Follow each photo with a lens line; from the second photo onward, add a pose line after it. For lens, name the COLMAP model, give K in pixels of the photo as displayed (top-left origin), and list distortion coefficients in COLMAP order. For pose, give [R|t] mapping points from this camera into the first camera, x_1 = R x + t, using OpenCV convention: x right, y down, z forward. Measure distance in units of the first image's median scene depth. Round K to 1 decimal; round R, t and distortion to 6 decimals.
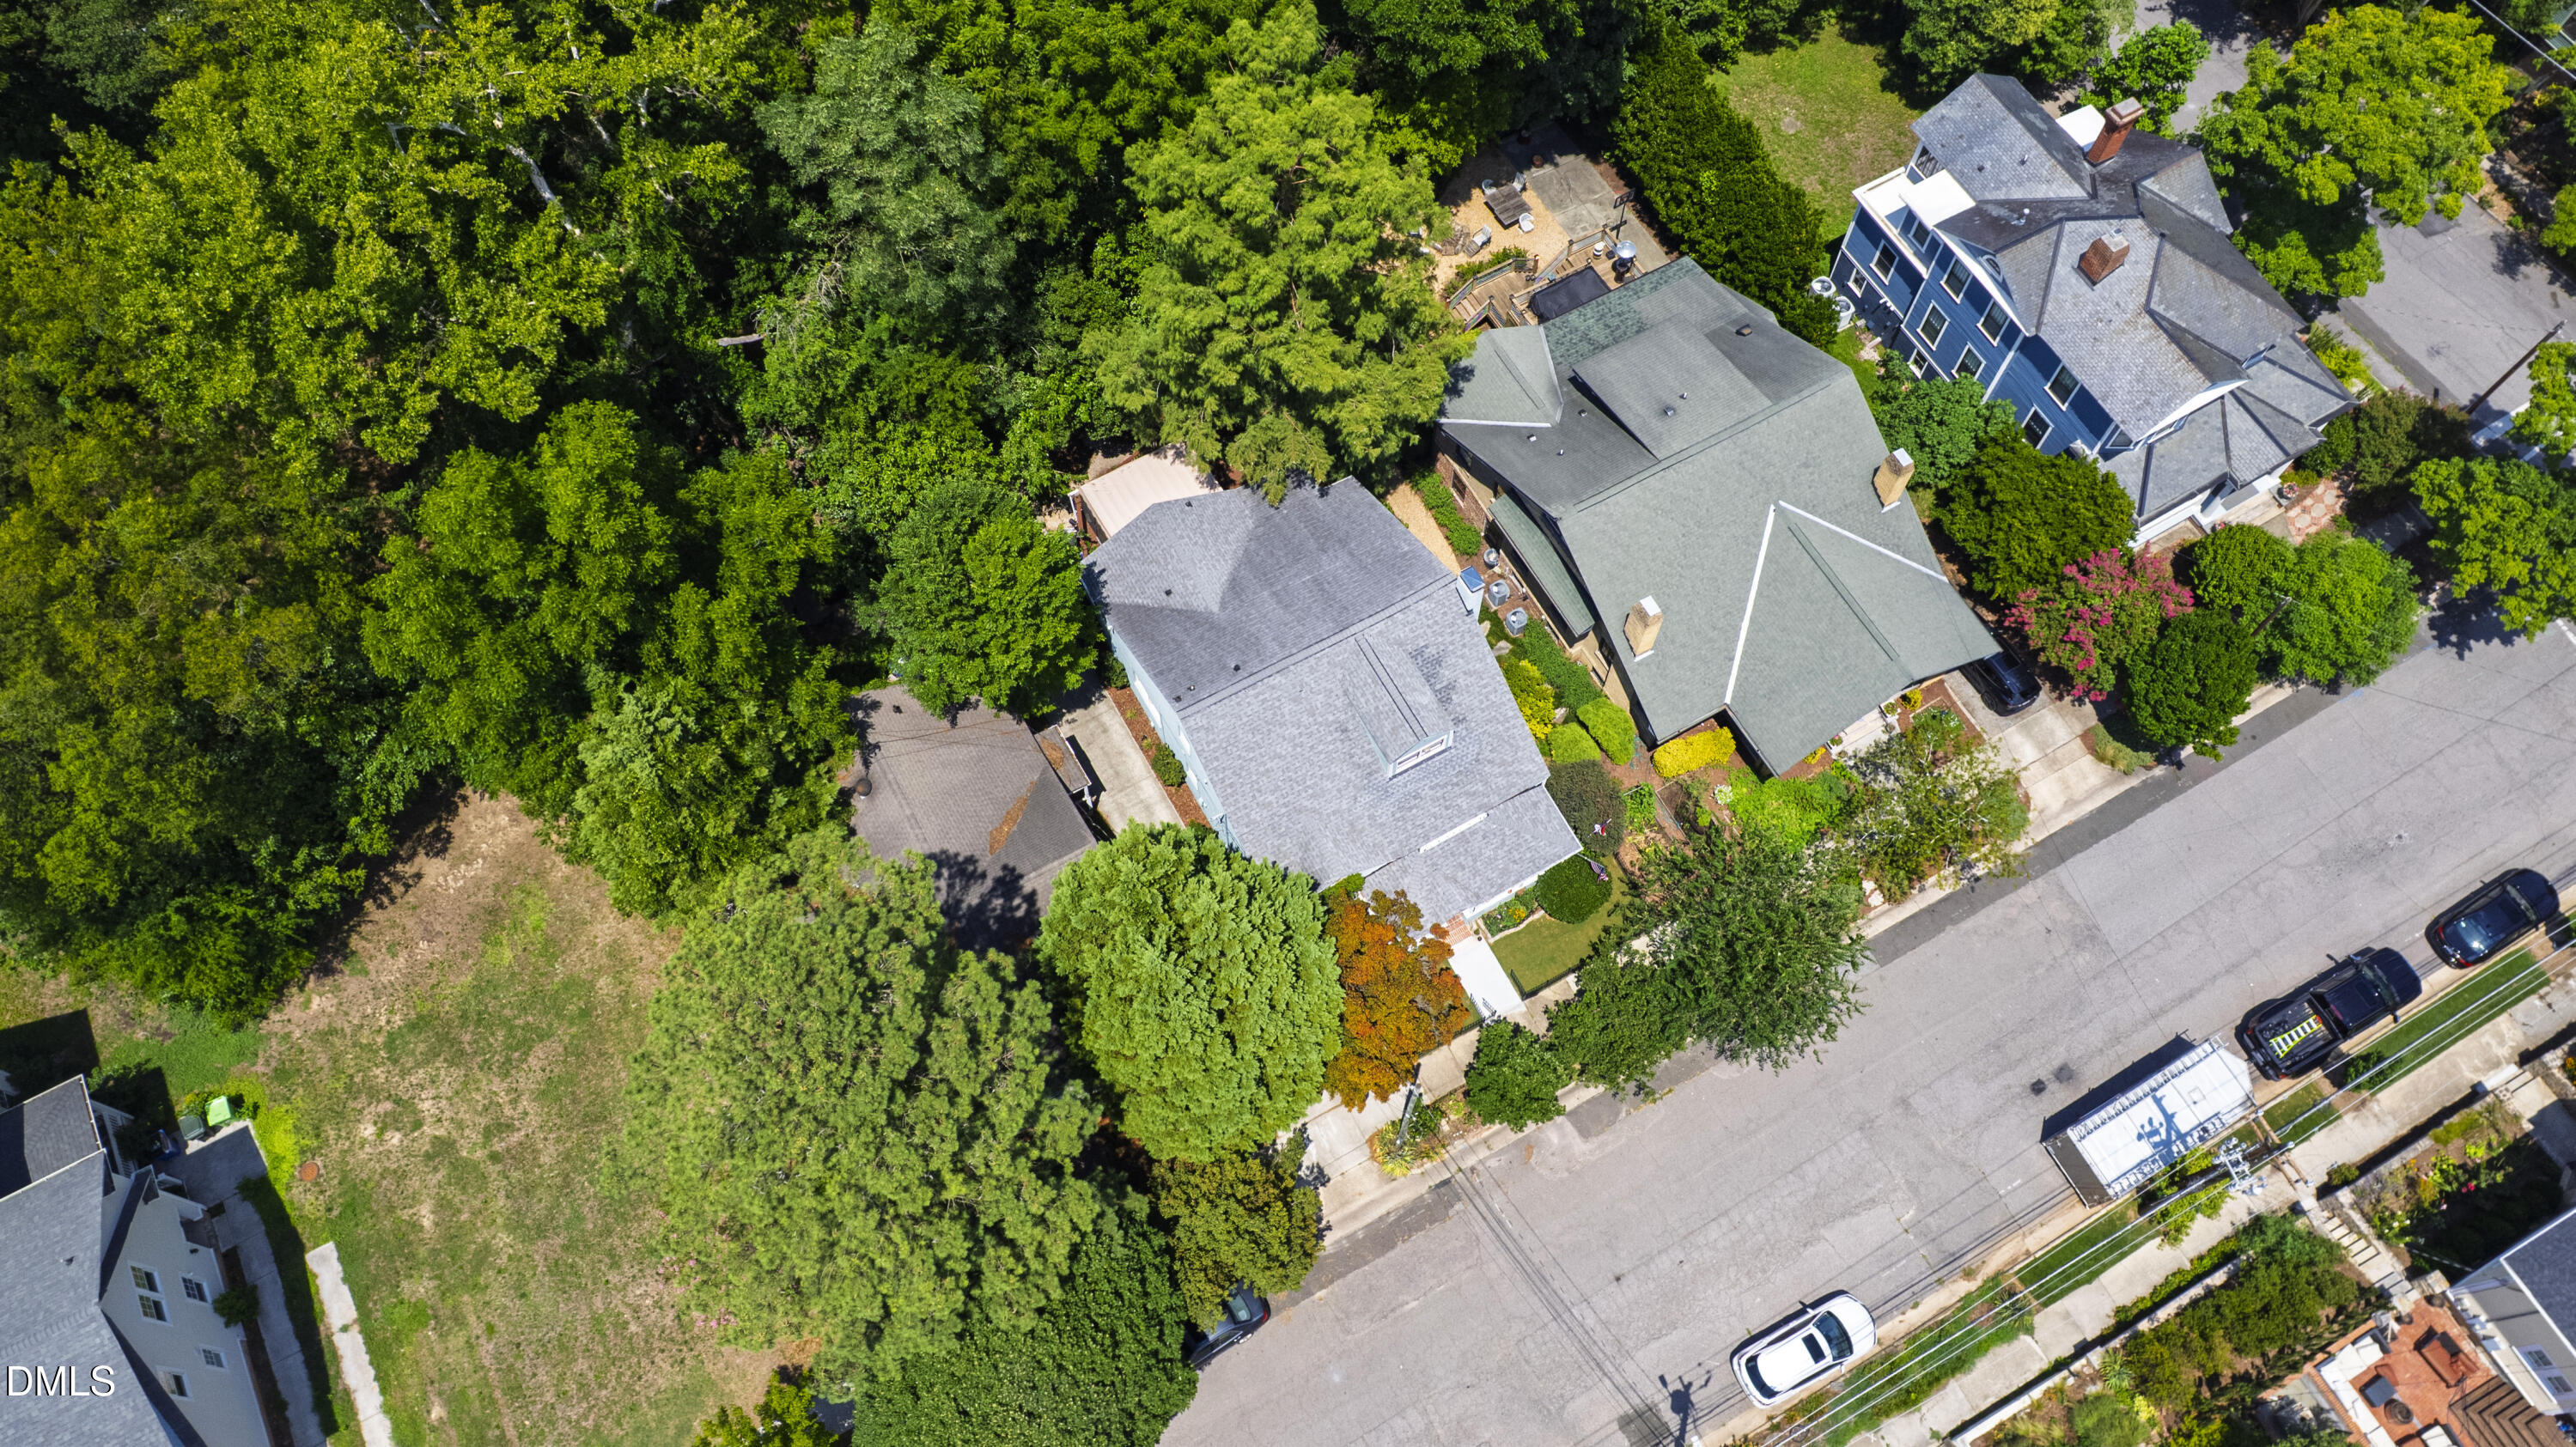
lens RADIAL K [[2033.8, 0, 1240.3], [0, 2033.8, 575.4], [0, 0, 1]] dist [-0.131753, 0.113285]
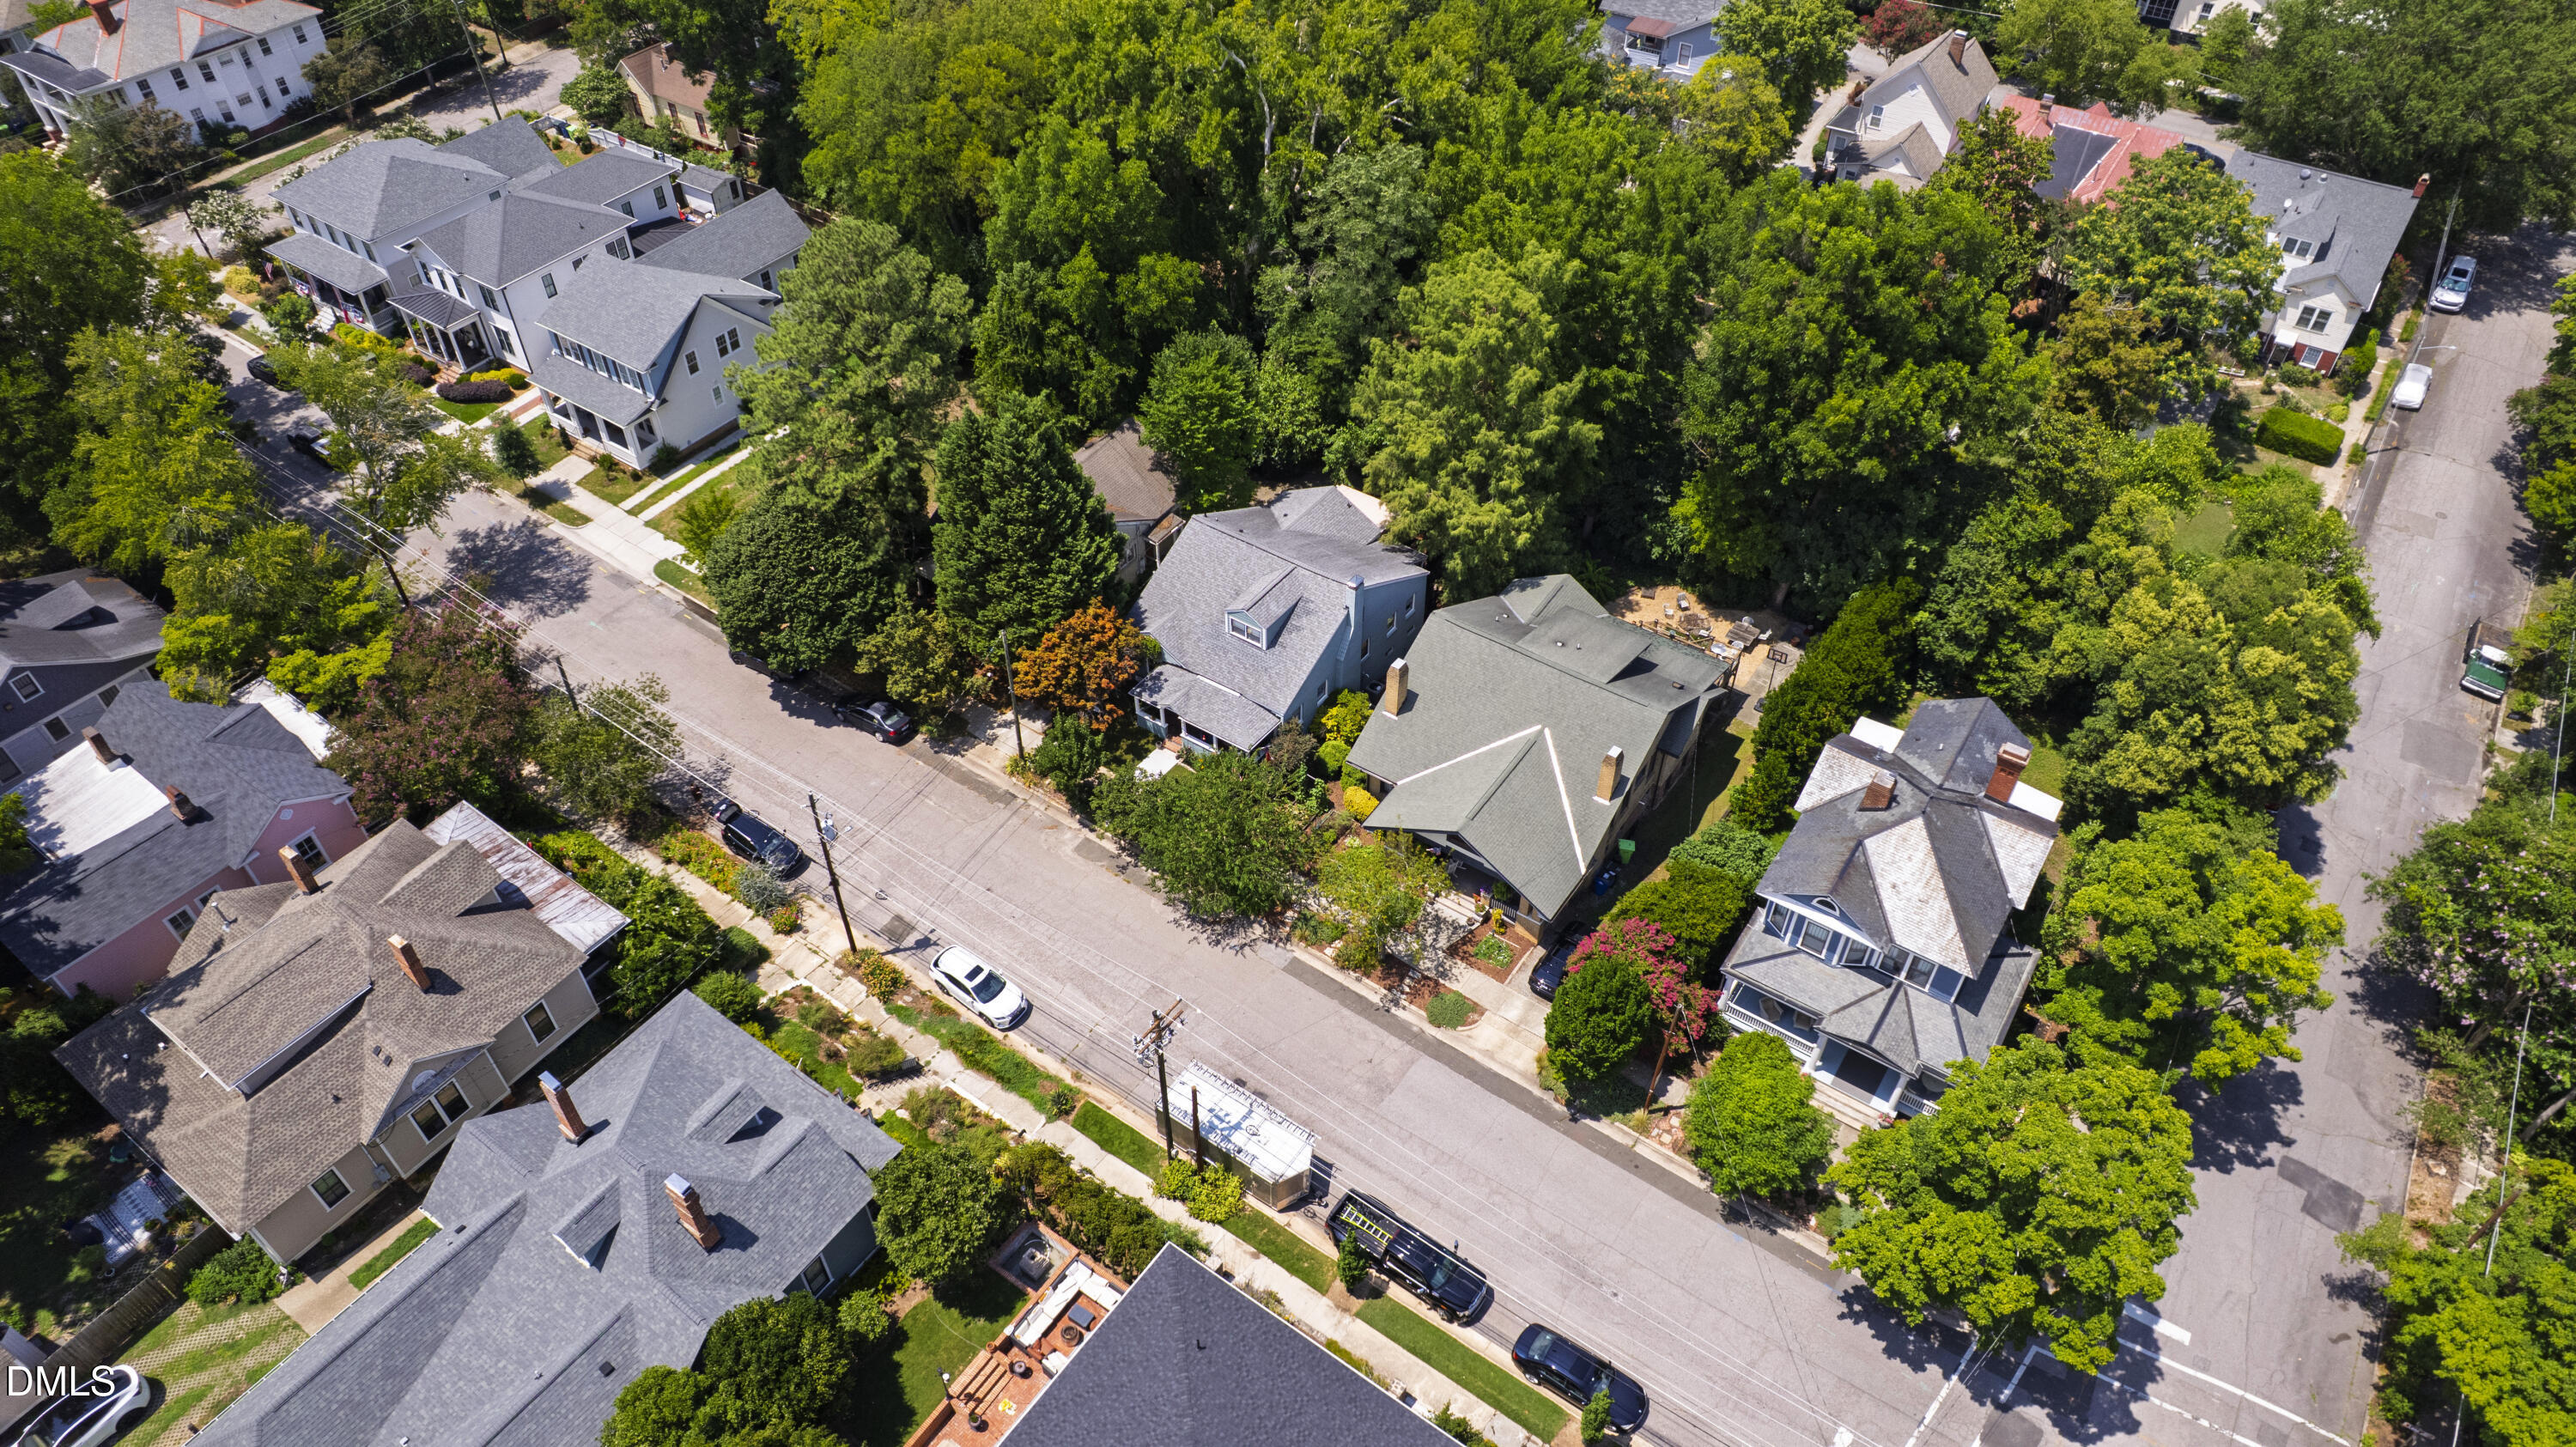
lens RADIAL K [[1647.5, 0, 1288.0], [0, 1647.5, 723.5], [0, 0, 1]] dist [-0.104043, 0.094360]
pose [[0.443741, 0.628679, -0.638636, 0.944046], [-0.798092, 0.601370, 0.037459, 0.058883], [0.407606, 0.493068, 0.768597, 0.107432]]
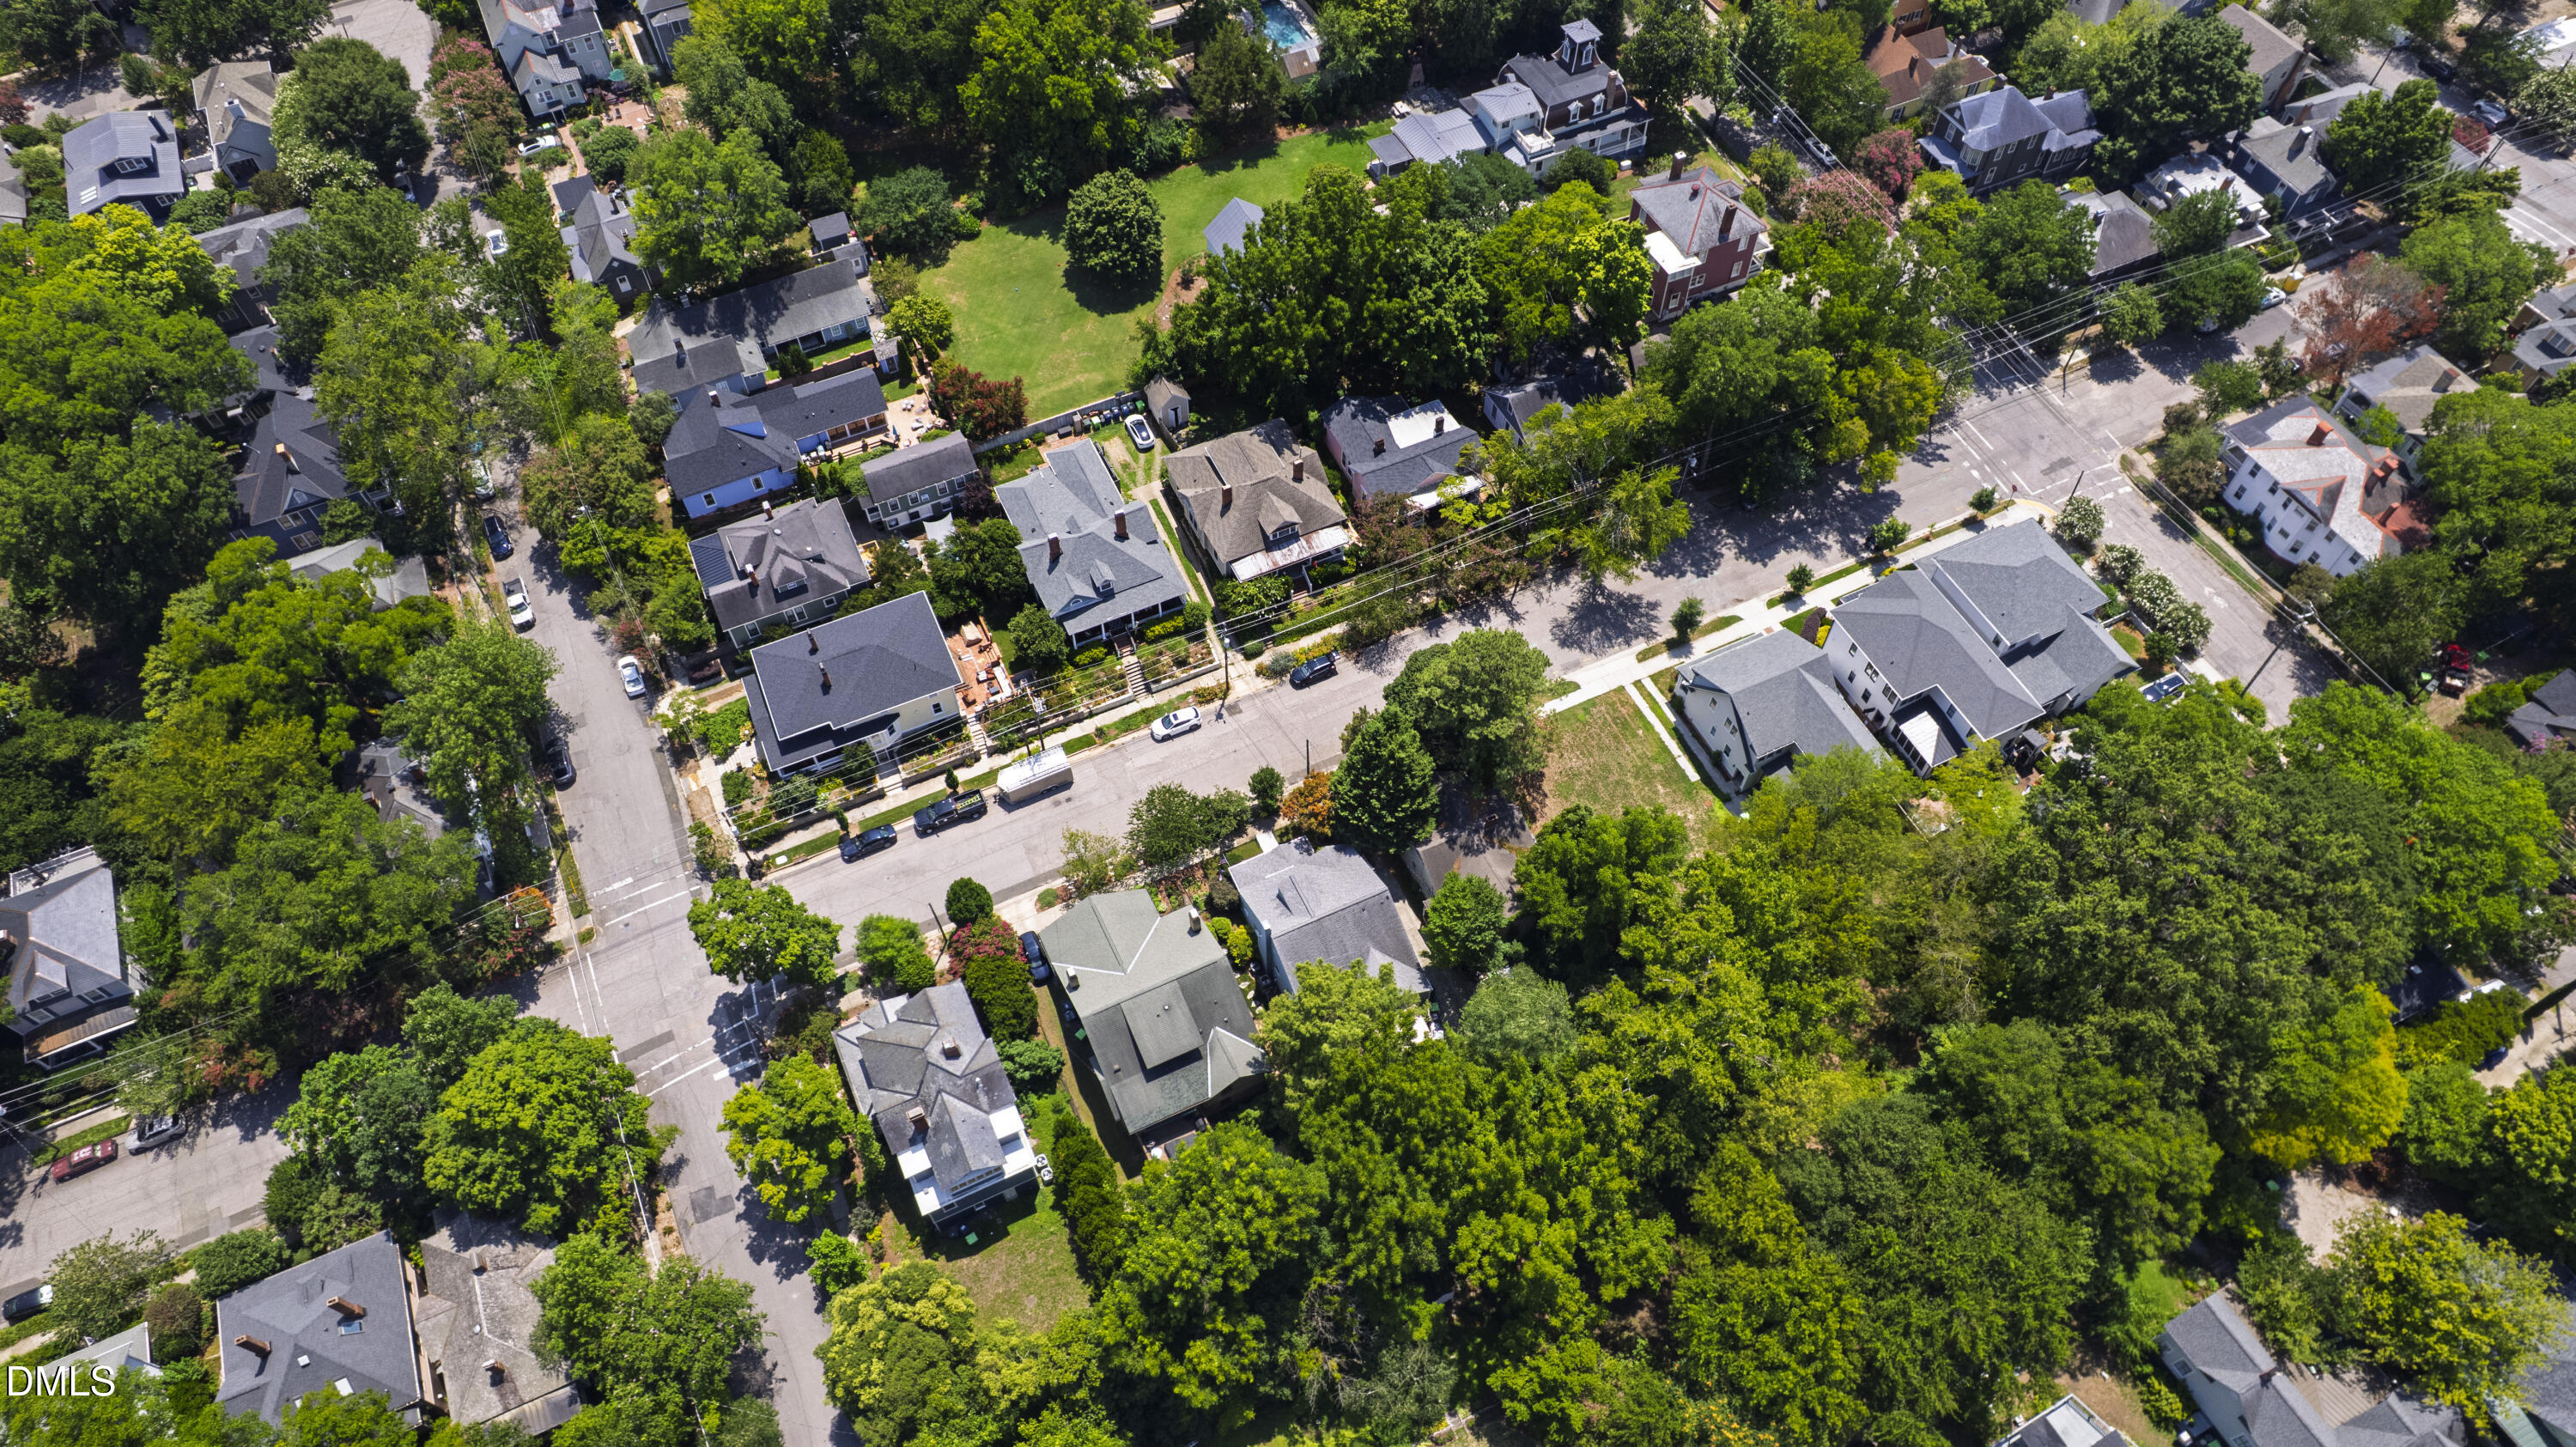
lens RADIAL K [[1647.5, 0, 1288.0], [0, 1647.5, 723.5], [0, 0, 1]] dist [-0.104043, 0.094360]
pose [[-0.998065, -0.040580, 0.047113, 0.002659], [0.060809, -0.478730, 0.875854, -1.653233], [-0.012987, 0.877024, 0.480271, -0.171589]]
